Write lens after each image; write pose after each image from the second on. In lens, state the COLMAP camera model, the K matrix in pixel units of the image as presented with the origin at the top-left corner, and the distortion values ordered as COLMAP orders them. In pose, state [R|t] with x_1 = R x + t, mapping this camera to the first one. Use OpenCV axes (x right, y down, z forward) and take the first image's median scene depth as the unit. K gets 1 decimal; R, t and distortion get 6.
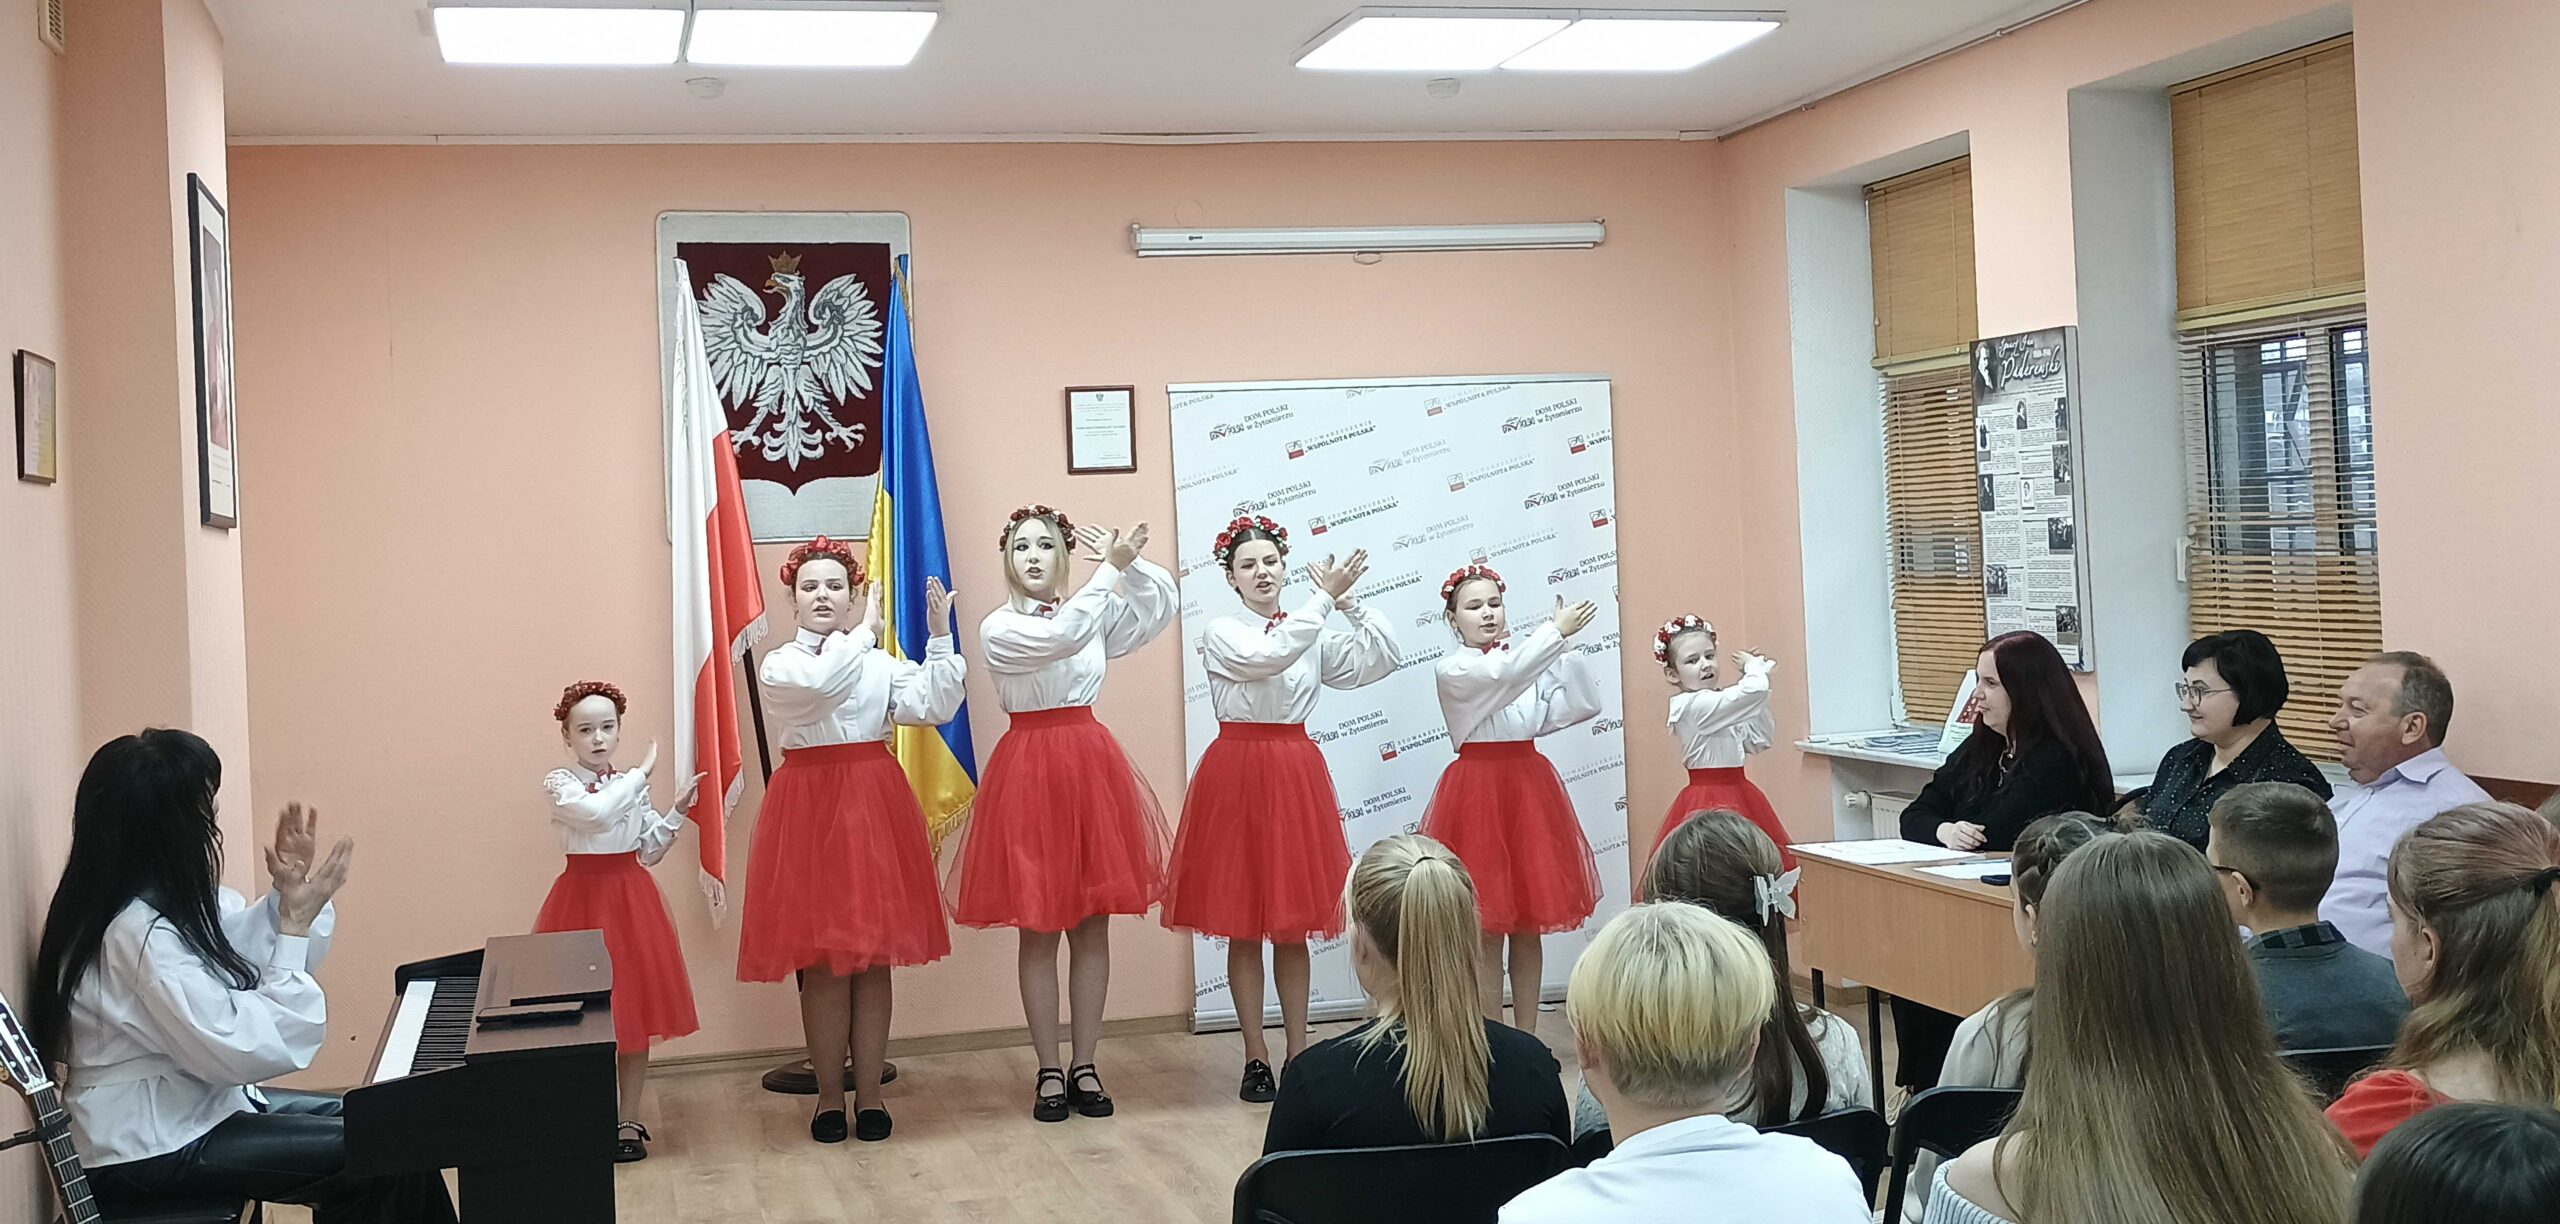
lens RADIAL K [[2620.7, 0, 1170.6], [0, 2620.7, 508.5], [0, 0, 1]] dist [0.036595, 0.000000]
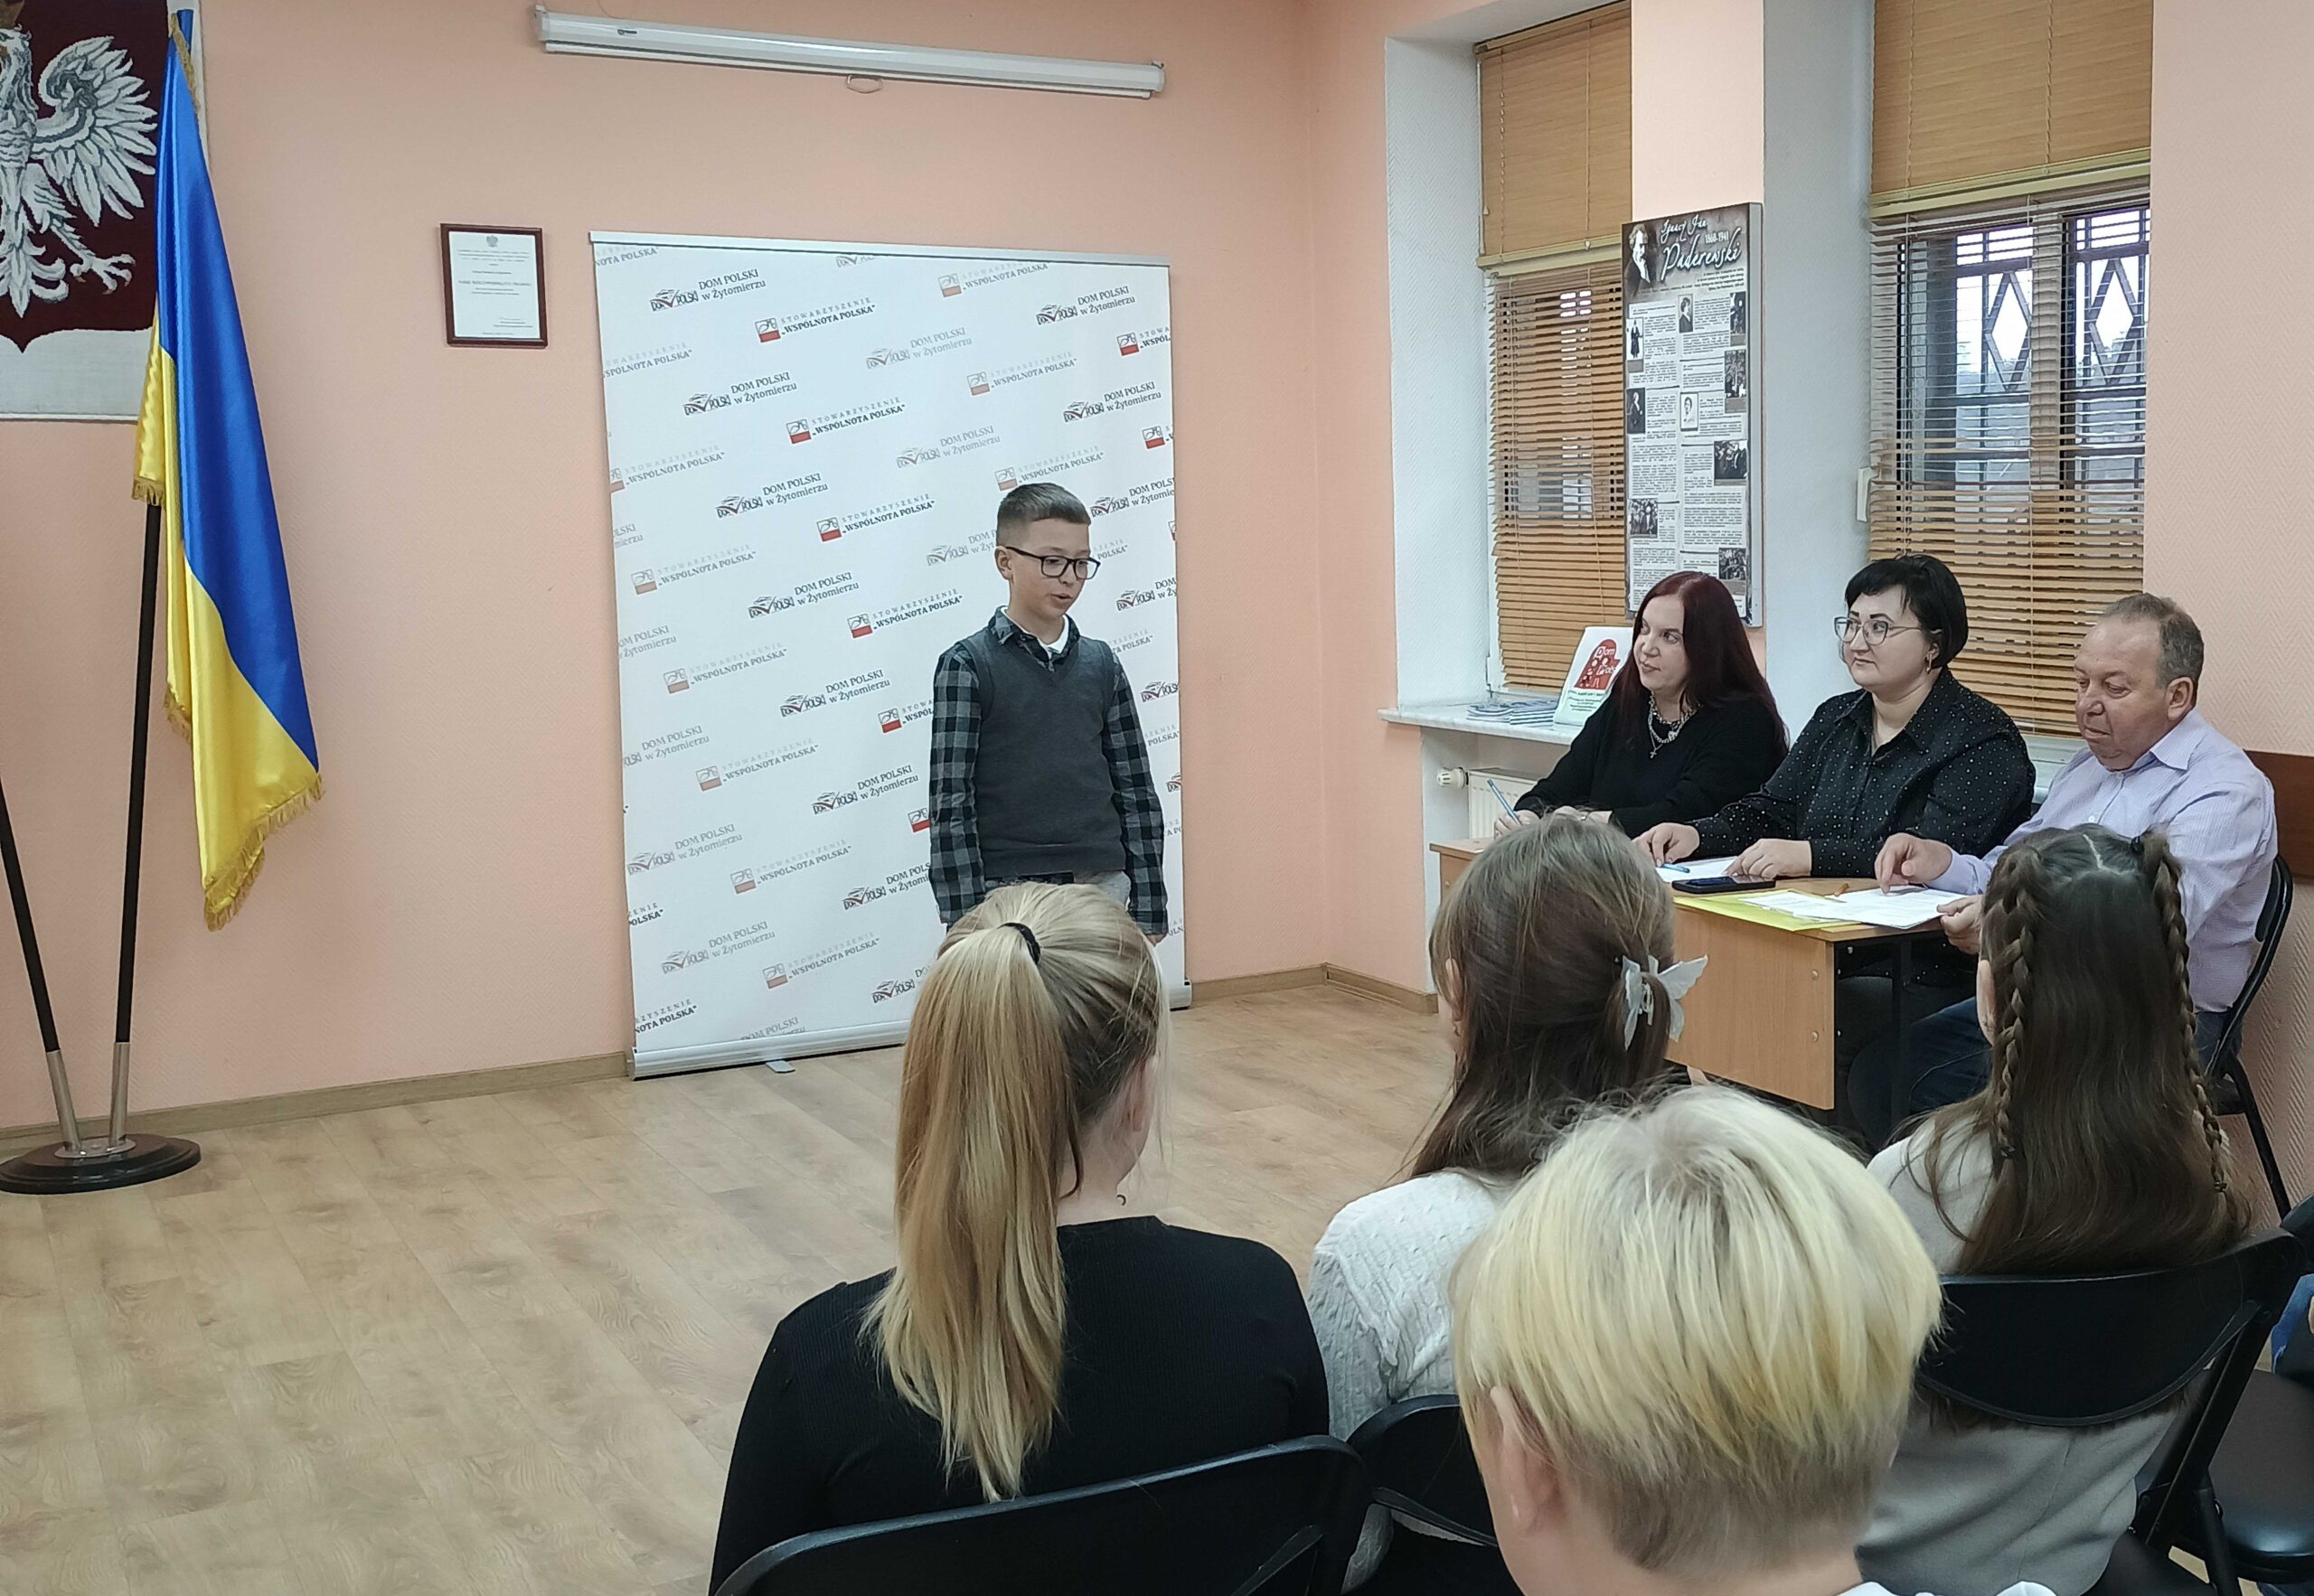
lens RADIAL K [[2558.1, 0, 1489.5], [0, 2558.1, 786.3], [0, 0, 1]] dist [0.011005, 0.000000]
pose [[0.946128, -0.005560, 0.323746, 0.004065], [-0.032320, 0.993238, 0.111509, 0.020896], [-0.322177, -0.115966, 0.939550, 0.217946]]
